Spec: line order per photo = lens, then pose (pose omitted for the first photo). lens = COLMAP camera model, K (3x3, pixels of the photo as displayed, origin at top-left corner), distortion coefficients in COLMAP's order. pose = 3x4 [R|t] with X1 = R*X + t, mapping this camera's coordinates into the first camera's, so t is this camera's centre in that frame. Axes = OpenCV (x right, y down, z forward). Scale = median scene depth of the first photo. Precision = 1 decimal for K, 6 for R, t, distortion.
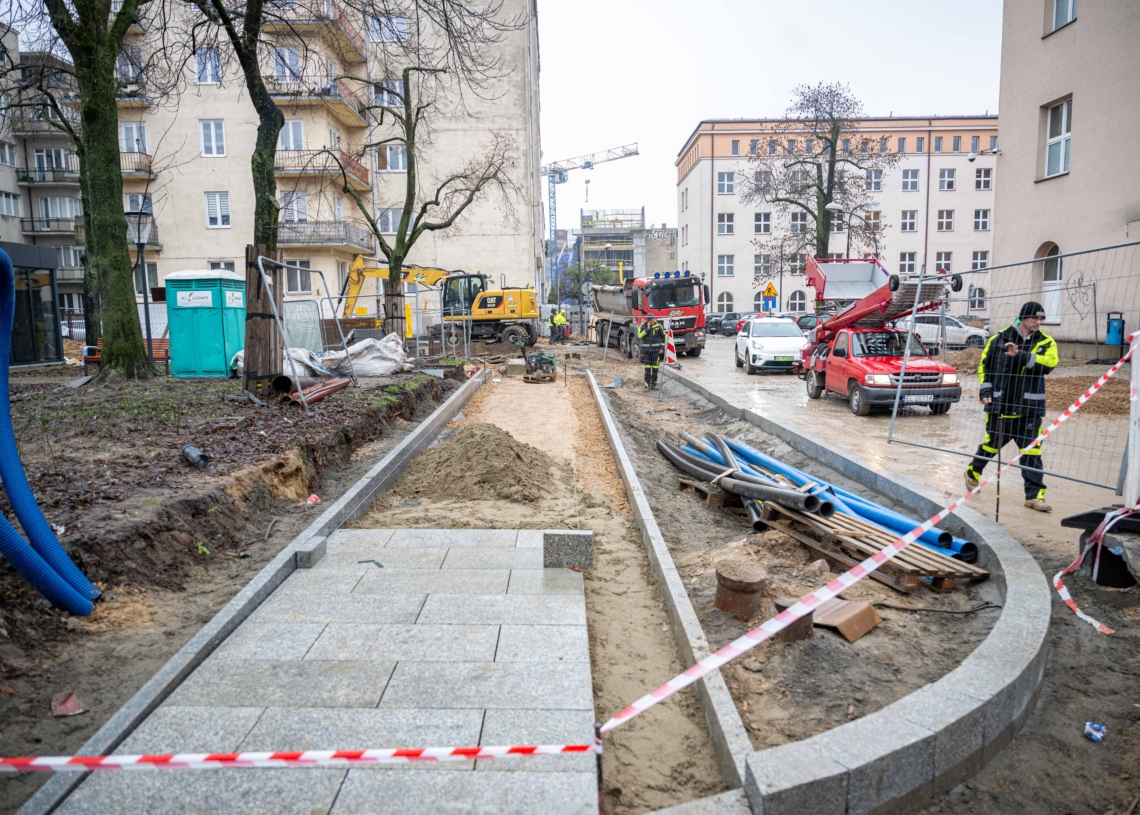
lens RADIAL K [[826.8, 0, 567.4], [0, 826.8, 409.0], [0, 0, 1]] dist [0.006781, -0.002059]
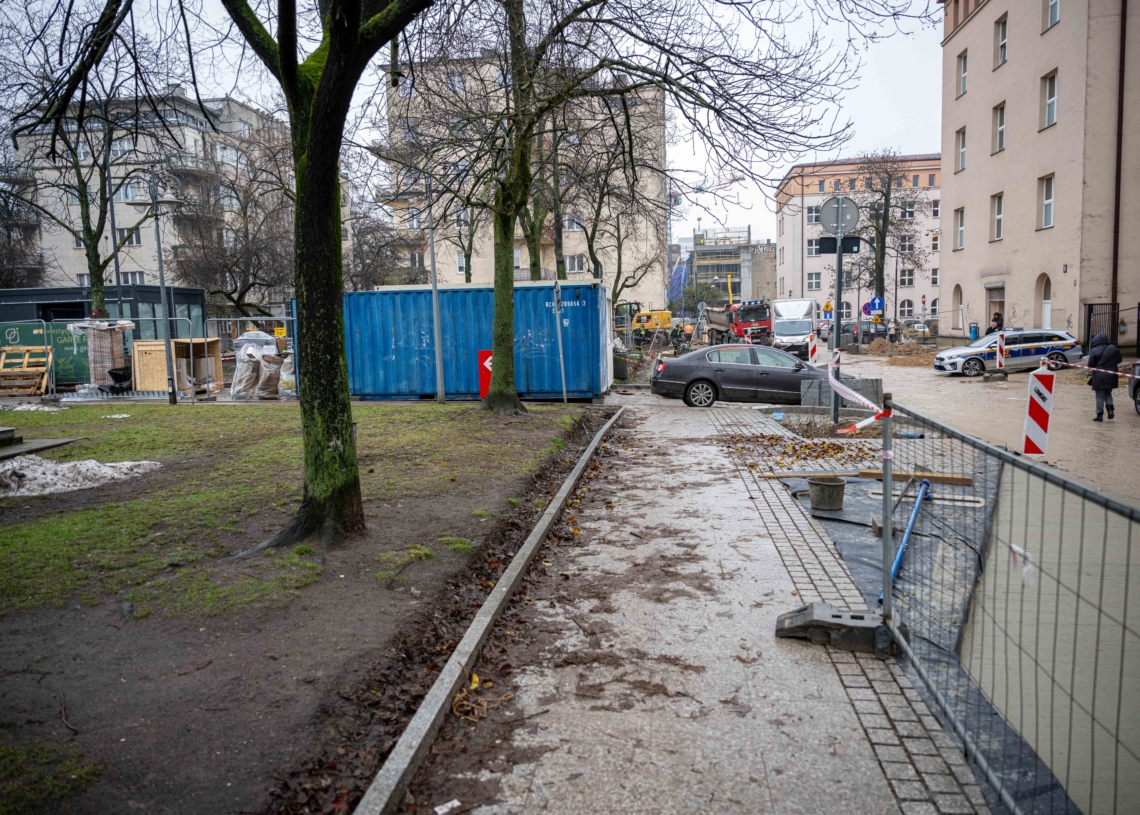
lens RADIAL K [[826.8, 0, 571.3], [0, 826.8, 406.6], [0, 0, 1]] dist [0.006781, -0.002059]
pose [[0.991793, -0.002401, -0.127831, -0.024927], [0.001081, 0.999945, -0.010397, 0.062424], [0.127849, 0.010173, 0.991741, -0.654392]]
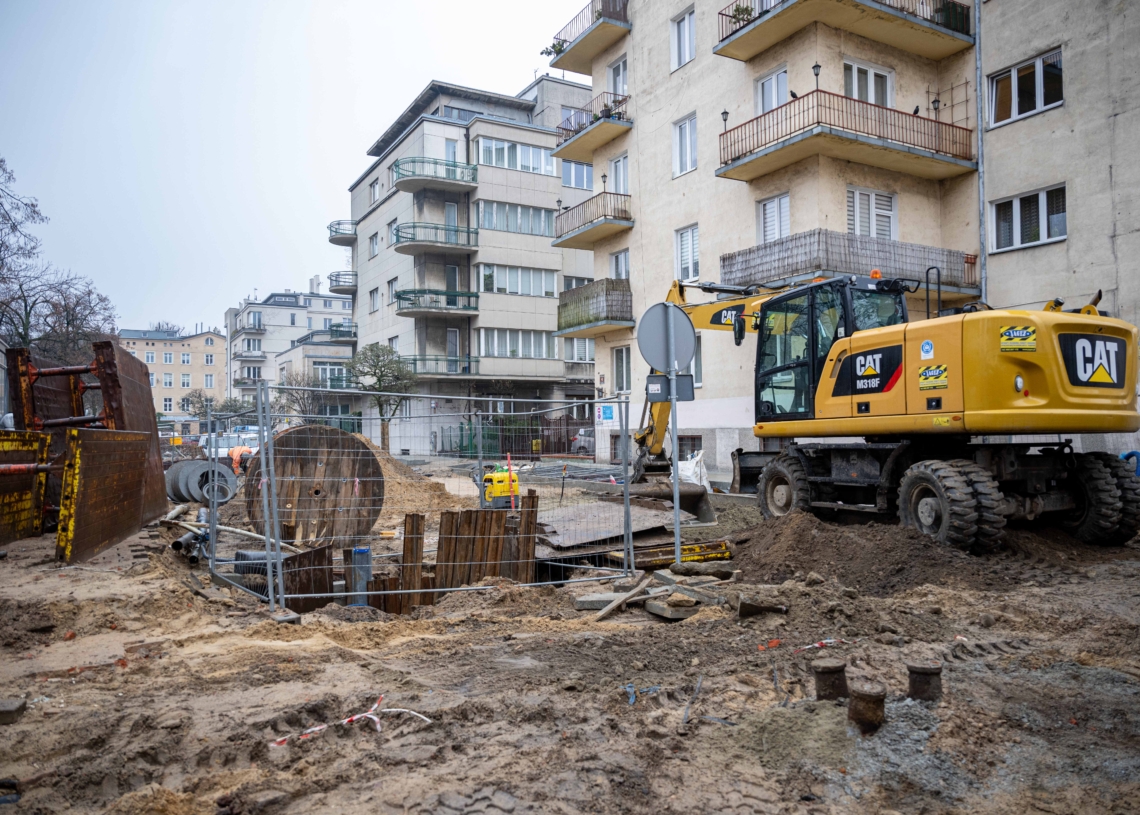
lens RADIAL K [[826.8, 0, 569.3], [0, 826.8, 411.2], [0, 0, 1]] dist [0.006781, -0.002059]
pose [[0.493731, -0.014485, -0.869494, 0.096309], [-0.094053, 0.993107, -0.069951, -0.087943], [0.864514, 0.116316, 0.488965, 0.782257]]
